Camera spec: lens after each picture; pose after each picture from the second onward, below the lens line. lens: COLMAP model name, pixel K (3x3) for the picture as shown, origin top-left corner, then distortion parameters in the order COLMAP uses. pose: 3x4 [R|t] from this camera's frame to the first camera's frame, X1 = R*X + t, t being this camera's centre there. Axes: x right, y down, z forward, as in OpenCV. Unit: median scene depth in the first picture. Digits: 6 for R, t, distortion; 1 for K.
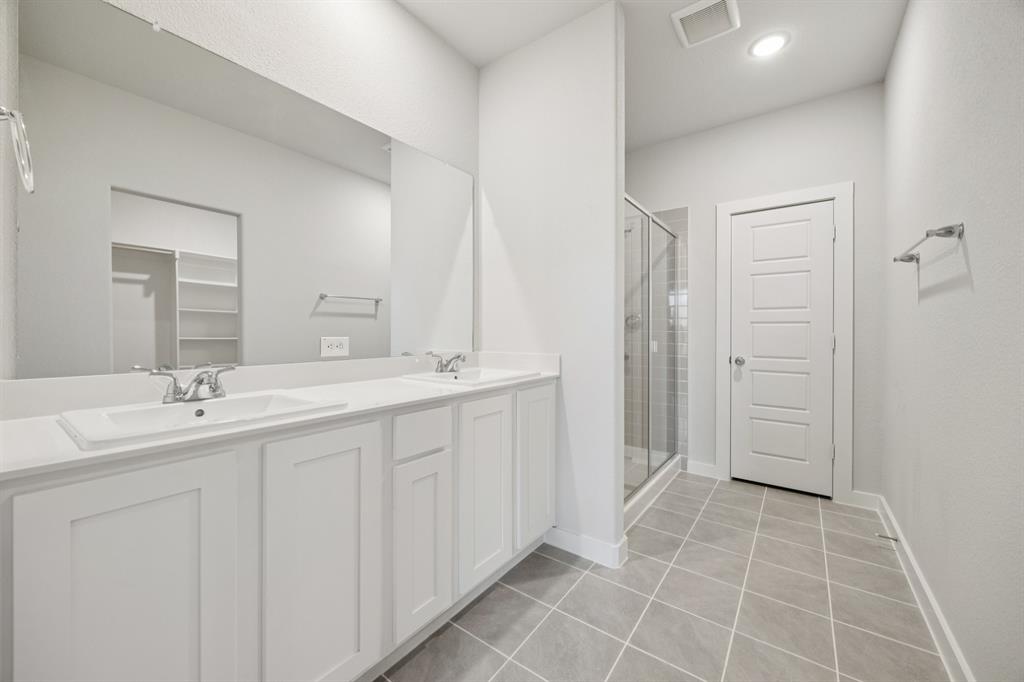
lens RADIAL K [[392.9, 0, 508.2], [0, 392.9, 339.4], [0, 0, 1]] dist [-0.002068, 0.000913]
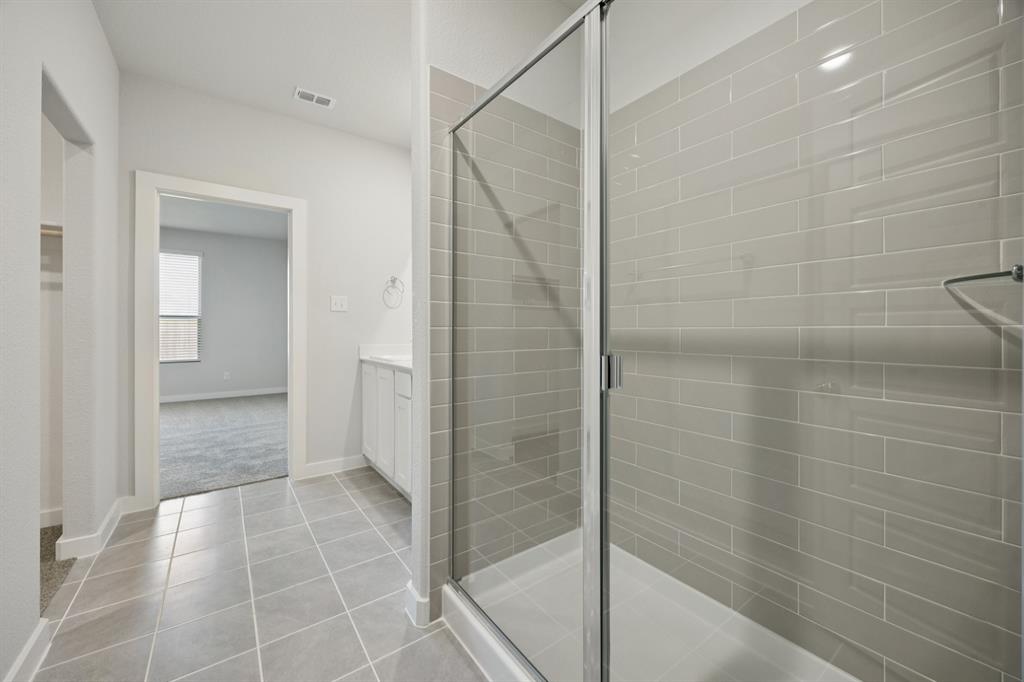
lens RADIAL K [[392.9, 0, 509.6], [0, 392.9, 333.2], [0, 0, 1]] dist [-0.002068, 0.000913]
pose [[-0.294655, 0.006077, -0.955585, 1.134407], [-0.003858, 0.999964, 0.007549, -0.019303], [0.955596, 0.005911, -0.294621, 1.625357]]
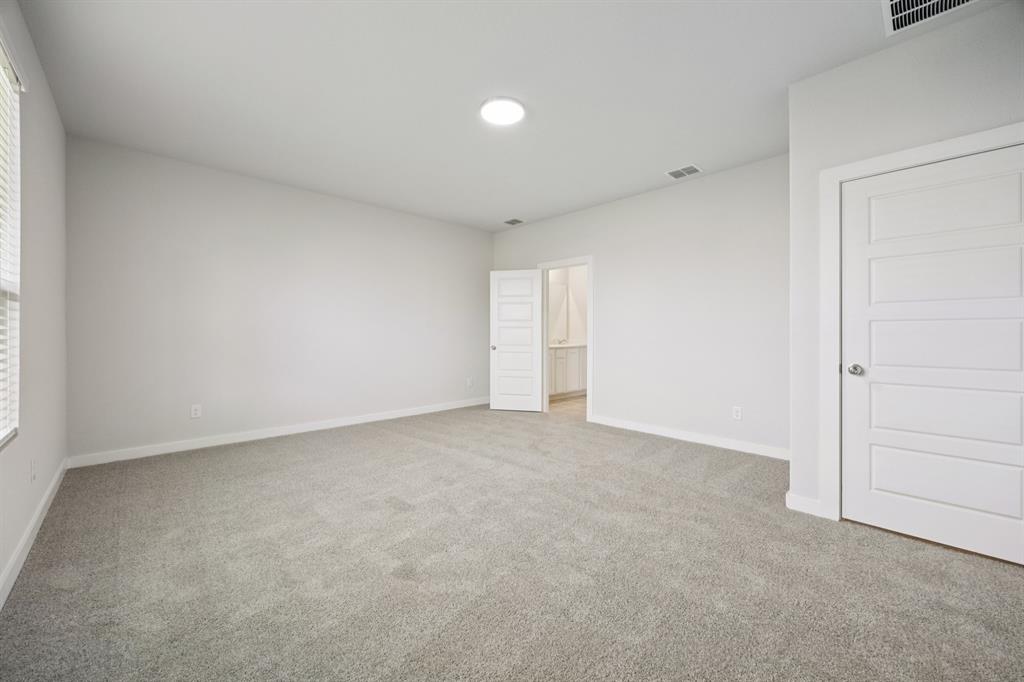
lens RADIAL K [[392.9, 0, 512.9], [0, 392.9, 334.6], [0, 0, 1]] dist [-0.002068, 0.000913]
pose [[0.985676, 0.000519, -0.168646, 0.024481], [-0.000226, 0.999998, 0.001753, -0.017017], [0.168647, -0.001690, 0.985675, -3.325643]]
